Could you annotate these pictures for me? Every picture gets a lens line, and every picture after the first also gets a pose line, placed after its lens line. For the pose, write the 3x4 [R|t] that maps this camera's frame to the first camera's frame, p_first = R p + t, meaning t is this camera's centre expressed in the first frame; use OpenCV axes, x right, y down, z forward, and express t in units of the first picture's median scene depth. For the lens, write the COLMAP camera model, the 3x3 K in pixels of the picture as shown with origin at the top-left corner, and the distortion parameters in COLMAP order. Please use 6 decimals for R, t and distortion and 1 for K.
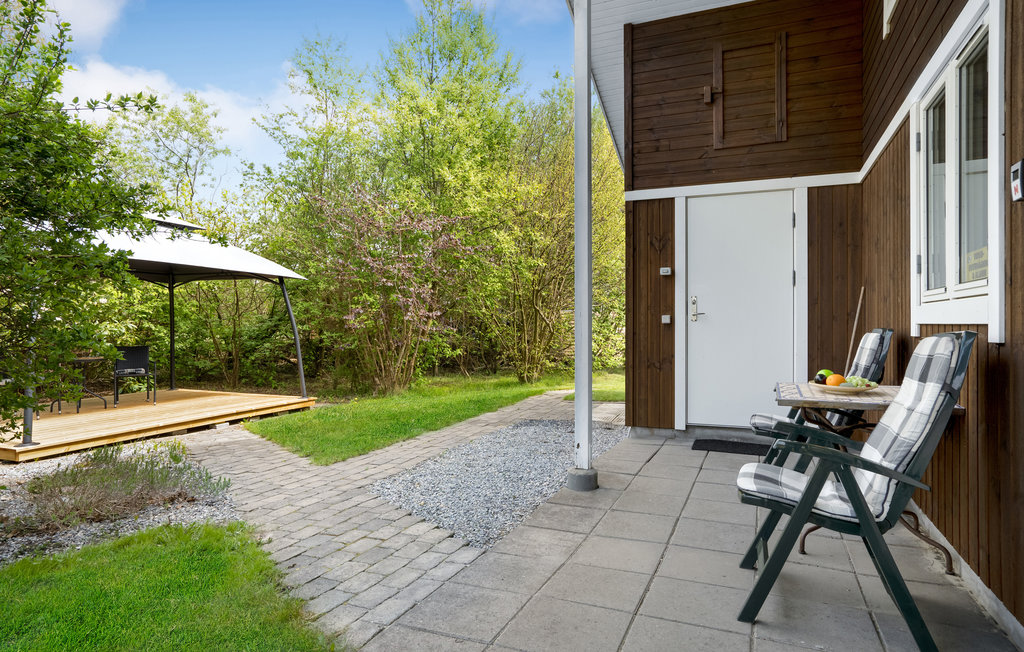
lens RADIAL K [[584.7, 0, 512.0], [0, 584.7, 326.0], [0, 0, 1]] dist [-0.002159, -0.000196]
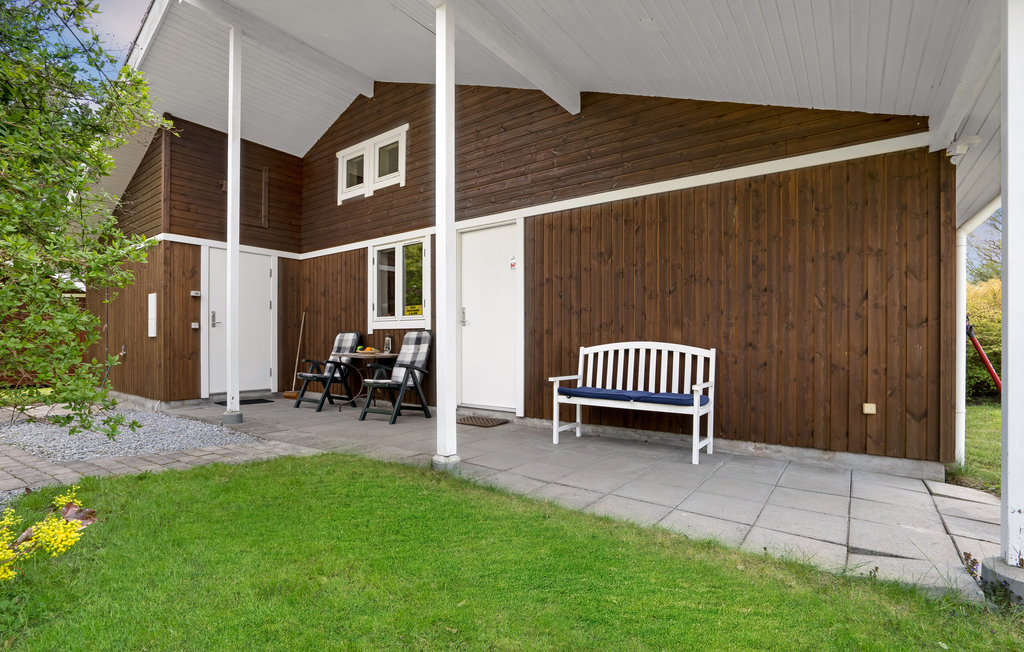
lens RADIAL K [[459.0, 0, 514.6], [0, 459.0, 337.4], [0, 0, 1]] dist [0.000142, 0.000001]
pose [[0.242916, 0.002501, 0.970044, -0.674574], [0.002385, 0.999992, -0.003176, 0.024587], [-0.970044, 0.003085, 0.242908, -0.075612]]
